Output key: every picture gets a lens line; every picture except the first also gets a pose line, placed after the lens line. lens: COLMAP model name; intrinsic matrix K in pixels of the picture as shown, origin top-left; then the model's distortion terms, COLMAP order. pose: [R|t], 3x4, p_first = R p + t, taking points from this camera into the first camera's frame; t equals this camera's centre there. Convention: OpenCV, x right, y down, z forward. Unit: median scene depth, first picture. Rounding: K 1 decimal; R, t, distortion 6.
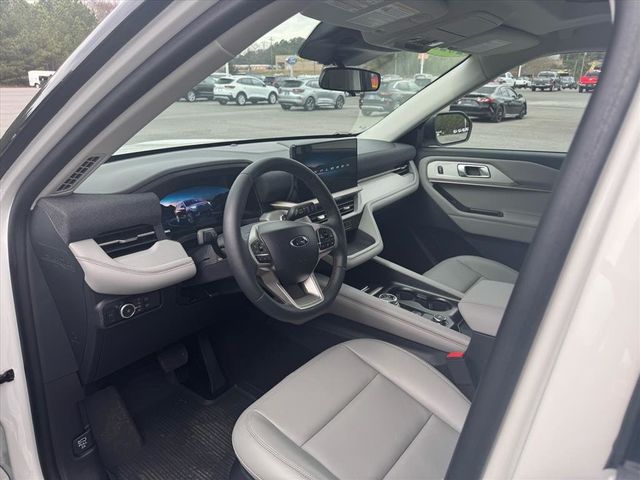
lens RADIAL K [[452.4, 0, 325.2], [0, 452.4, 242.8], [0, 0, 1]] dist [0.067868, -0.087869]
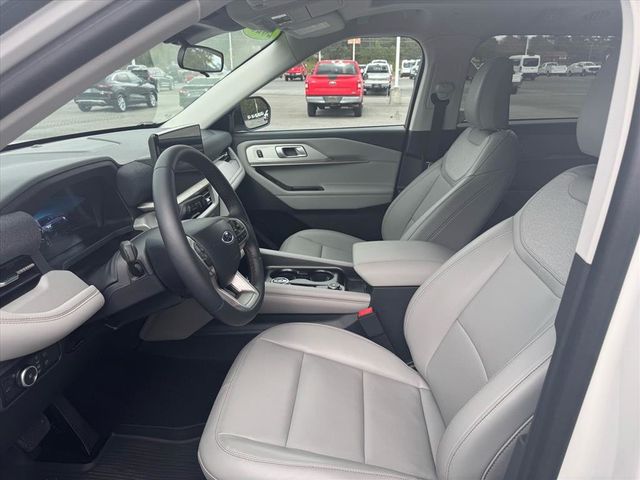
lens RADIAL K [[450.1, 0, 320.1], [0, 450.1, 249.9], [0, 0, 1]] dist [0.064142, -0.084688]
pose [[0.833804, -0.212295, 0.509610, -0.208700], [0.196740, 0.976764, 0.085005, -0.010192], [-0.515814, 0.029383, 0.856196, 0.076288]]
